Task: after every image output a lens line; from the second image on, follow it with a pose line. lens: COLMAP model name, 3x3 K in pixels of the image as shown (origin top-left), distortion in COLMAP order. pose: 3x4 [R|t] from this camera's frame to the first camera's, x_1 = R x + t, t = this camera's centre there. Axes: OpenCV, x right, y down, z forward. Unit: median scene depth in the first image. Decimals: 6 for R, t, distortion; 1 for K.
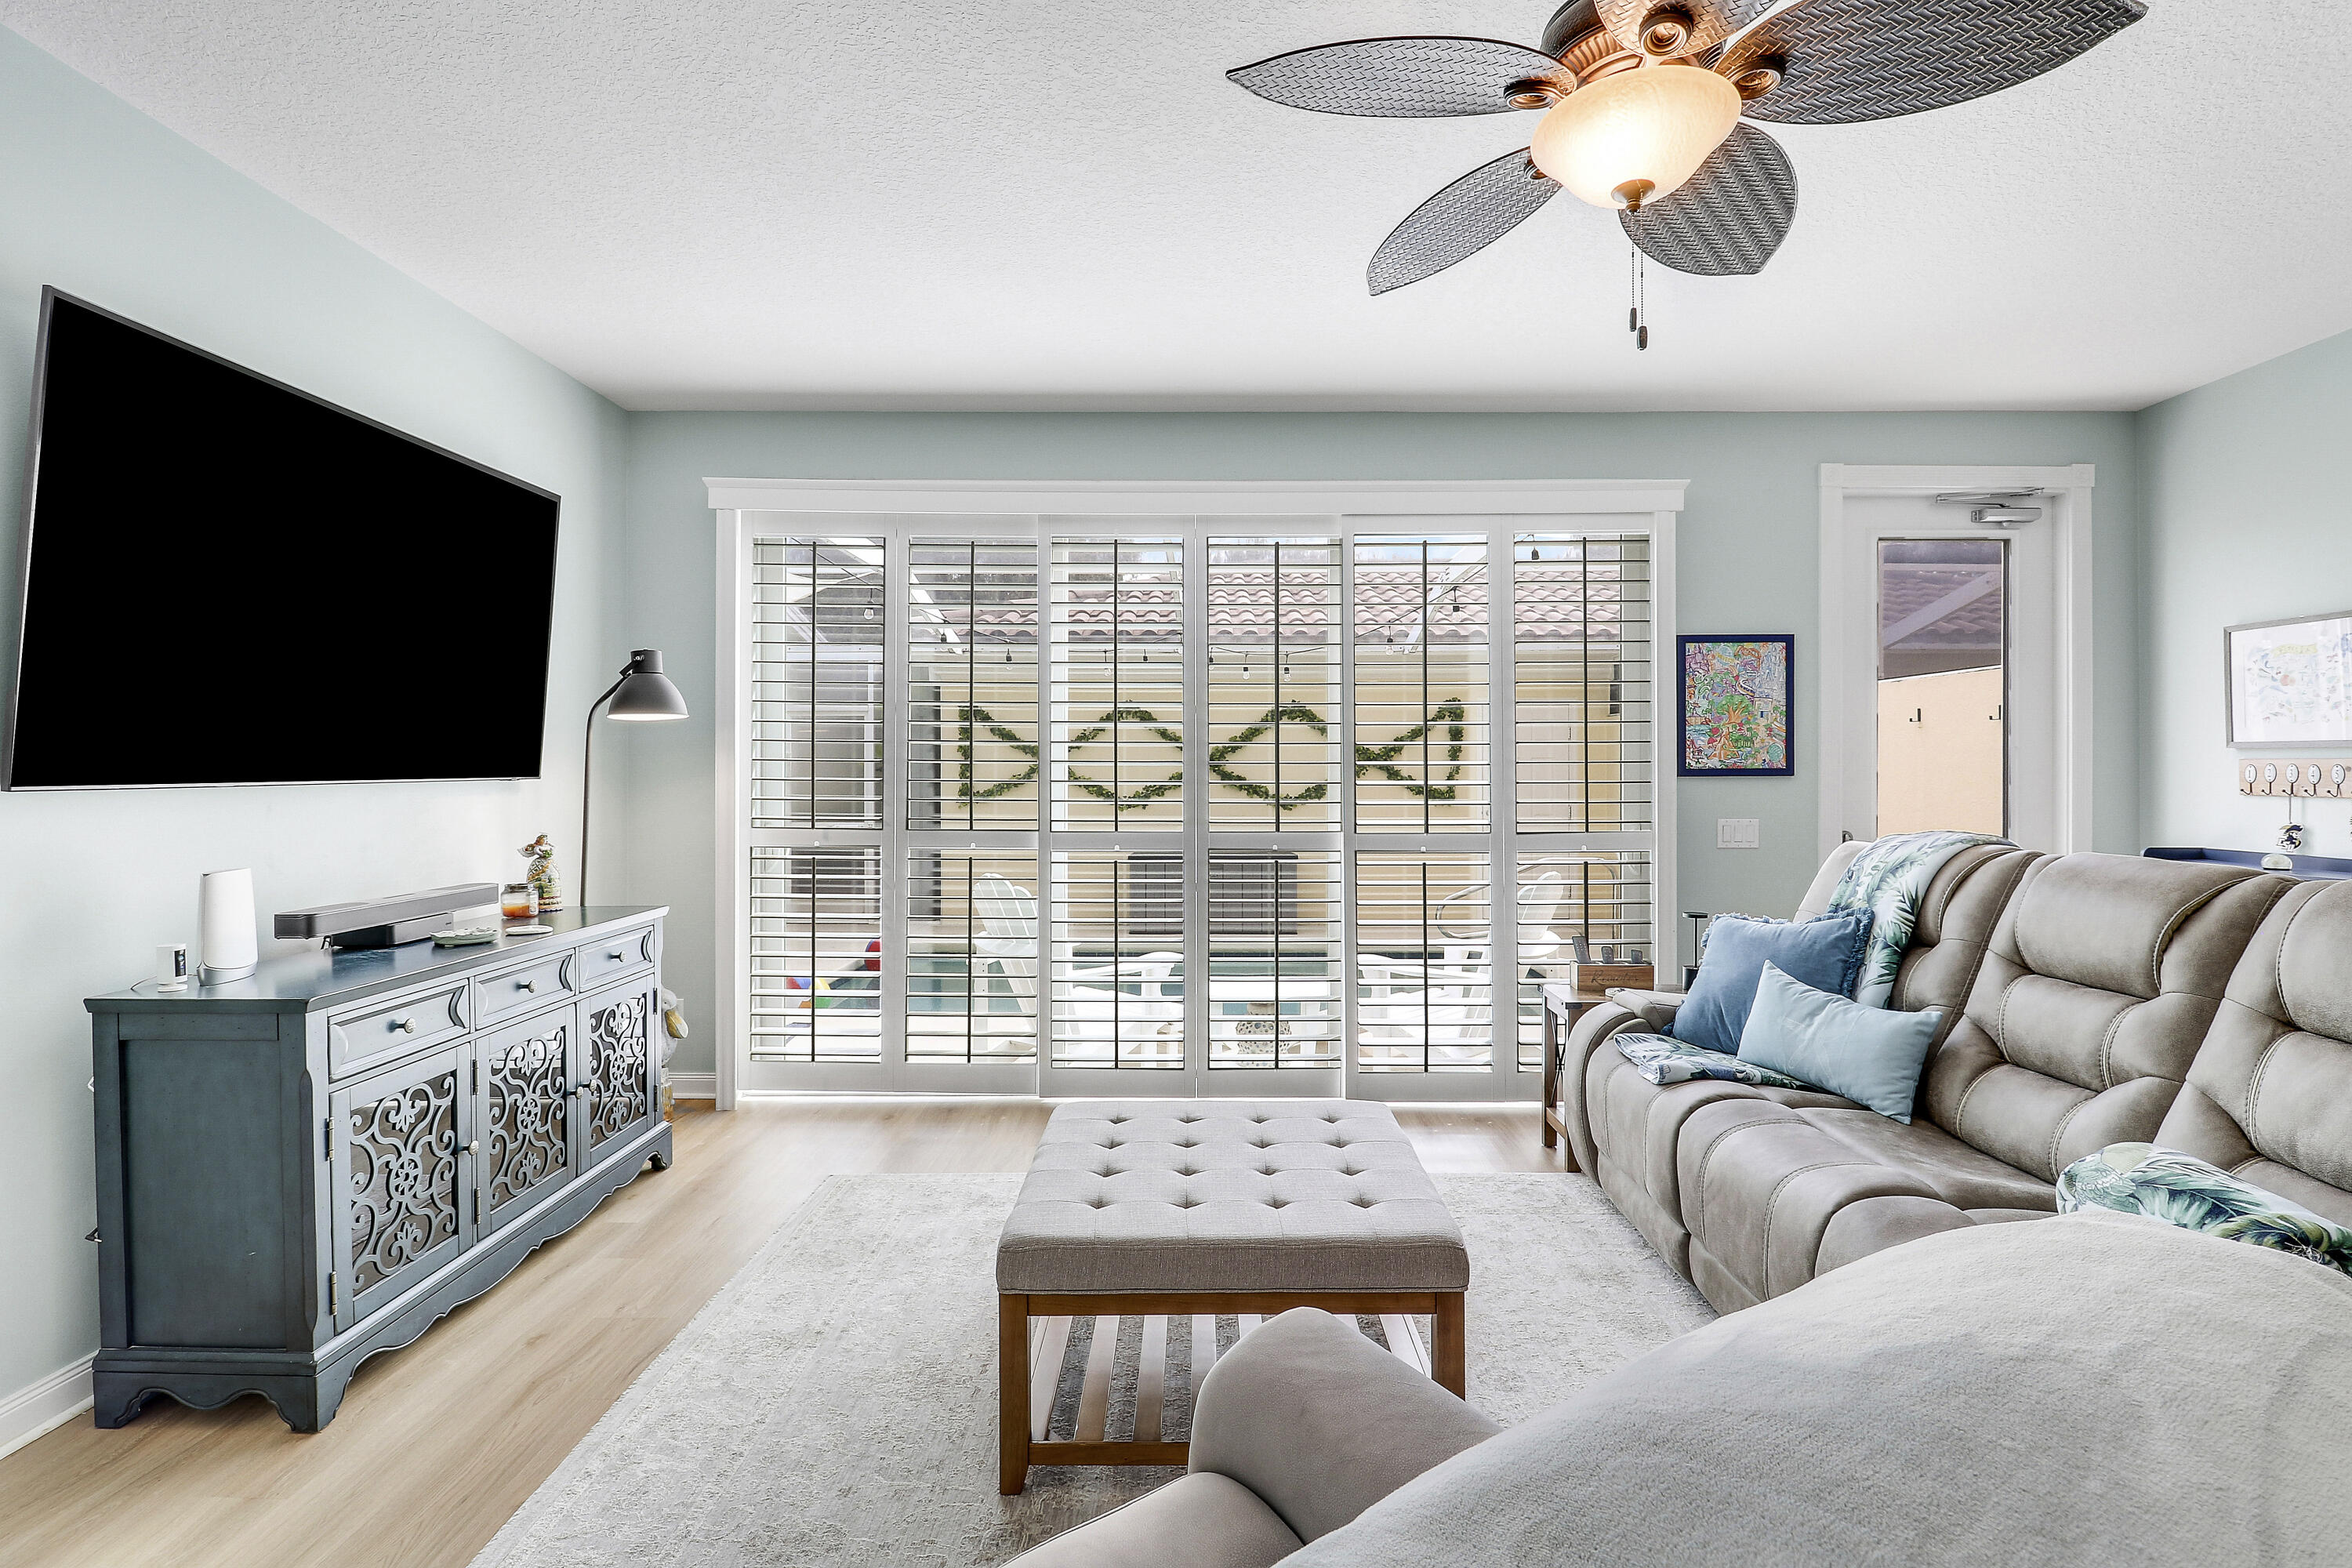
lens RADIAL K [[1113.3, 0, 1175.7], [0, 1113.3, 778.6], [0, 0, 1]] dist [0.003291, -0.001354]
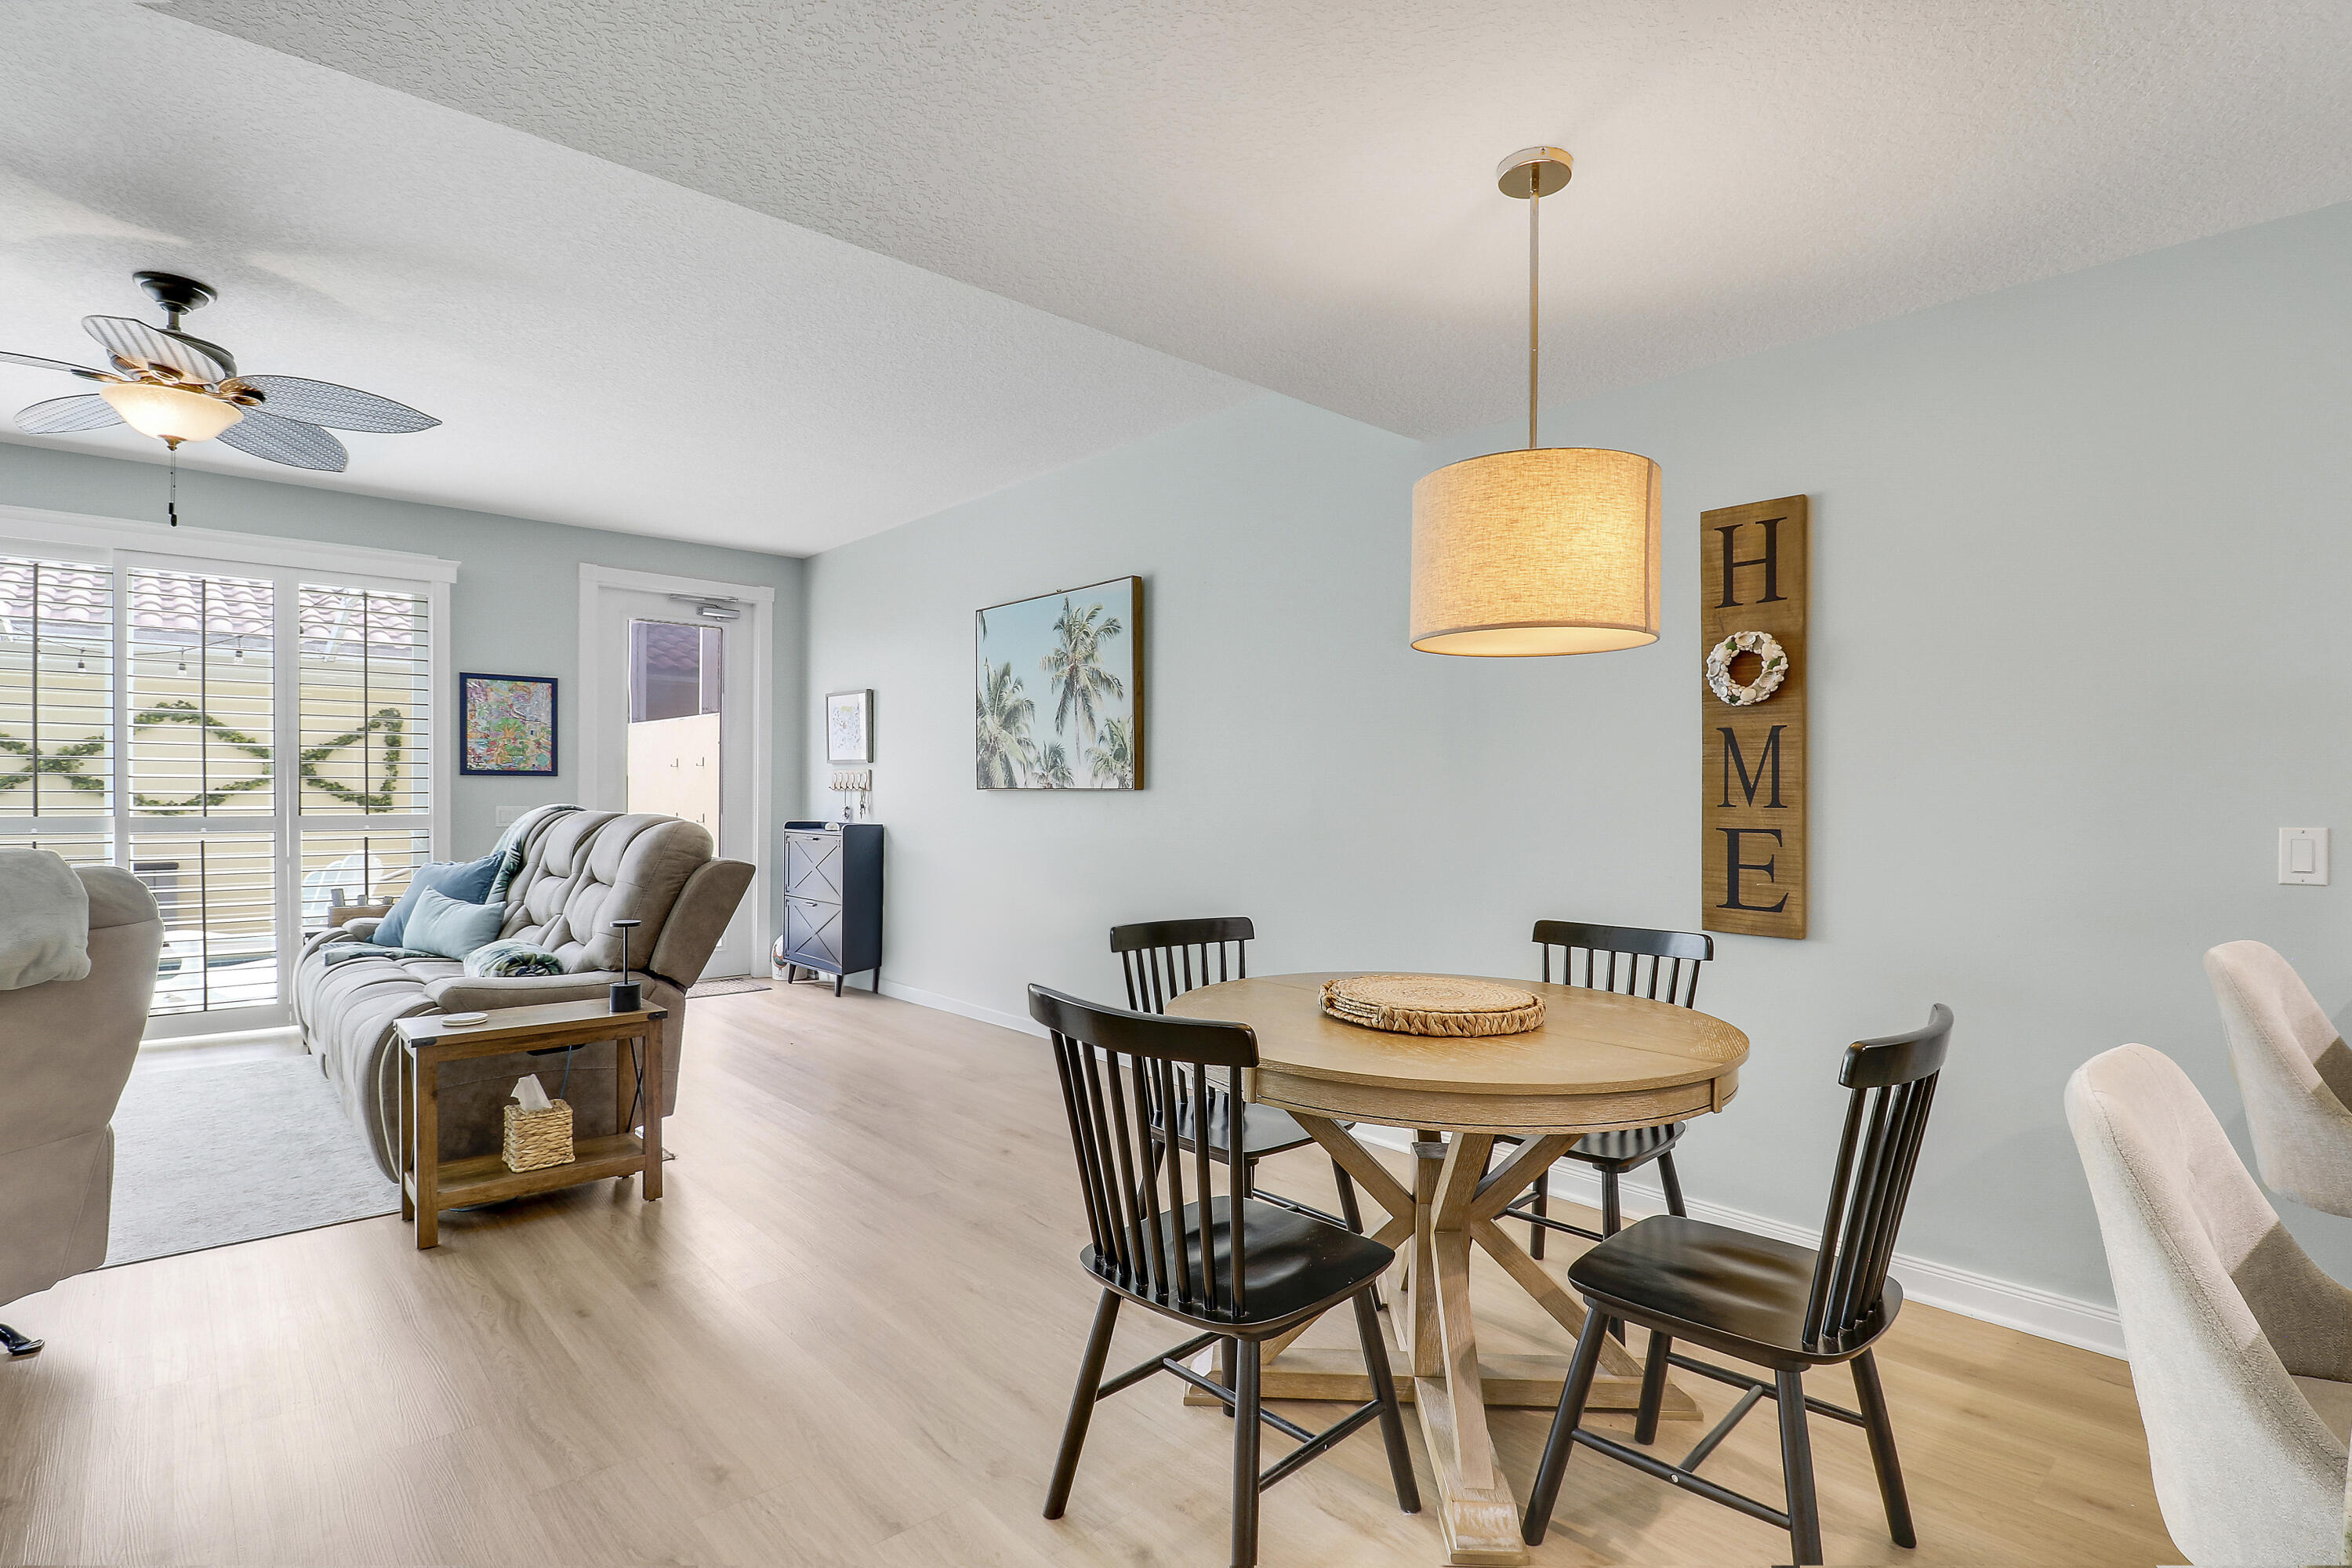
lens RADIAL K [[1113.3, 0, 1183.4], [0, 1113.3, 794.2], [0, 0, 1]] dist [0.003291, -0.001354]
pose [[0.711767, 0.004762, 0.702399, 0.118664], [-0.001817, 0.999986, -0.004938, 0.026465], [-0.702413, 0.002239, 0.711766, -0.599390]]
